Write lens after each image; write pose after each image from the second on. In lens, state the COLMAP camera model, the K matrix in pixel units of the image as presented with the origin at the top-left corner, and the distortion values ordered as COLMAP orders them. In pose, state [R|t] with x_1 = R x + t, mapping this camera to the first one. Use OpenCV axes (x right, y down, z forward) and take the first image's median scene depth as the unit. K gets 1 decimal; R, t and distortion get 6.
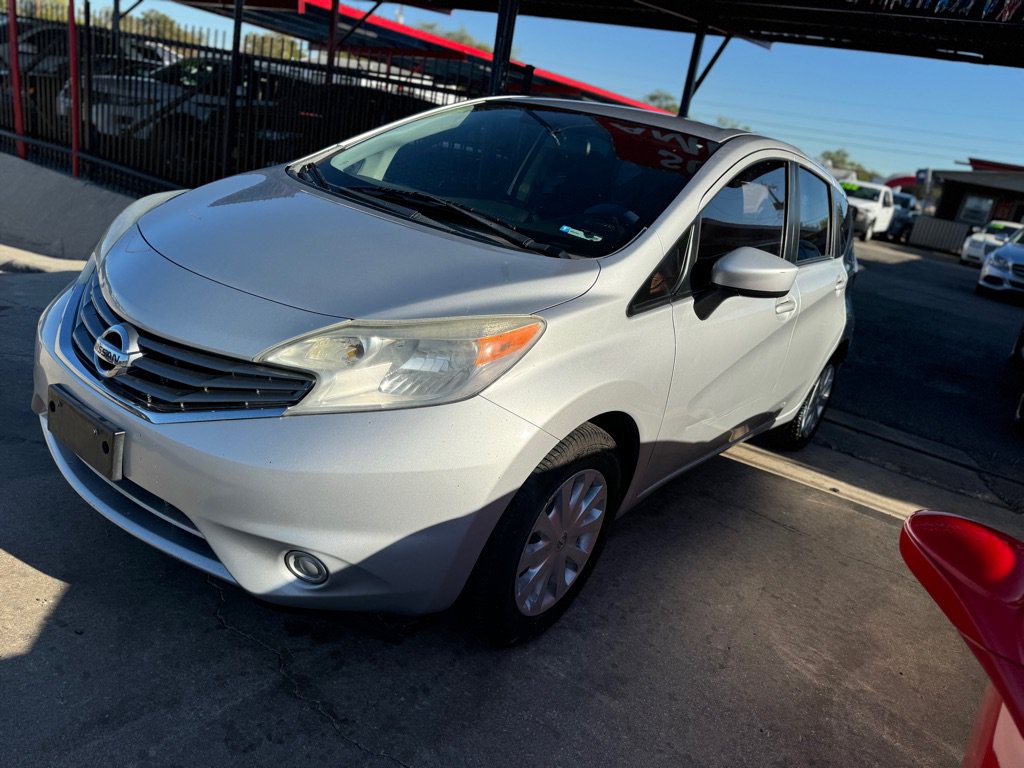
lens RADIAL K [[766.1, 0, 512.0], [0, 766.1, 384.0], [0, 0, 1]] dist [0.010304, -0.004706]
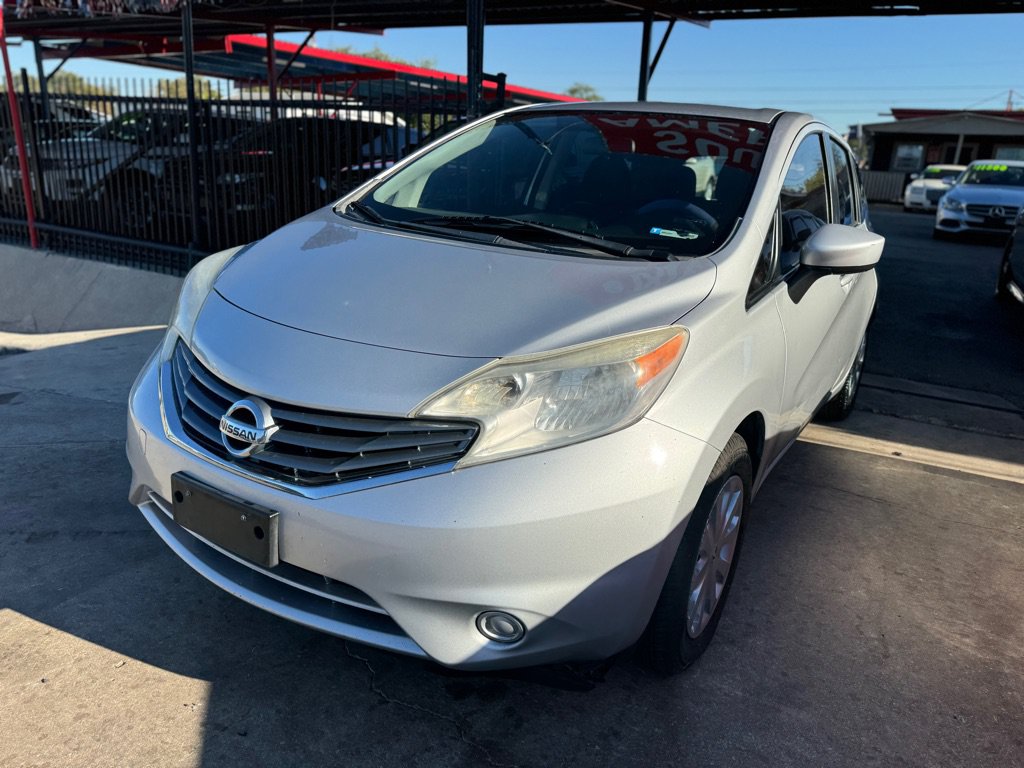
lens RADIAL K [[769.3, 0, 507.0], [0, 769.3, 377.3], [0, 0, 1]] dist [0.007804, -0.002409]
pose [[0.988437, -0.145936, 0.041174, -0.172272], [0.146613, 0.989096, -0.013912, -0.032349], [-0.038694, 0.019788, 0.999055, 0.039371]]
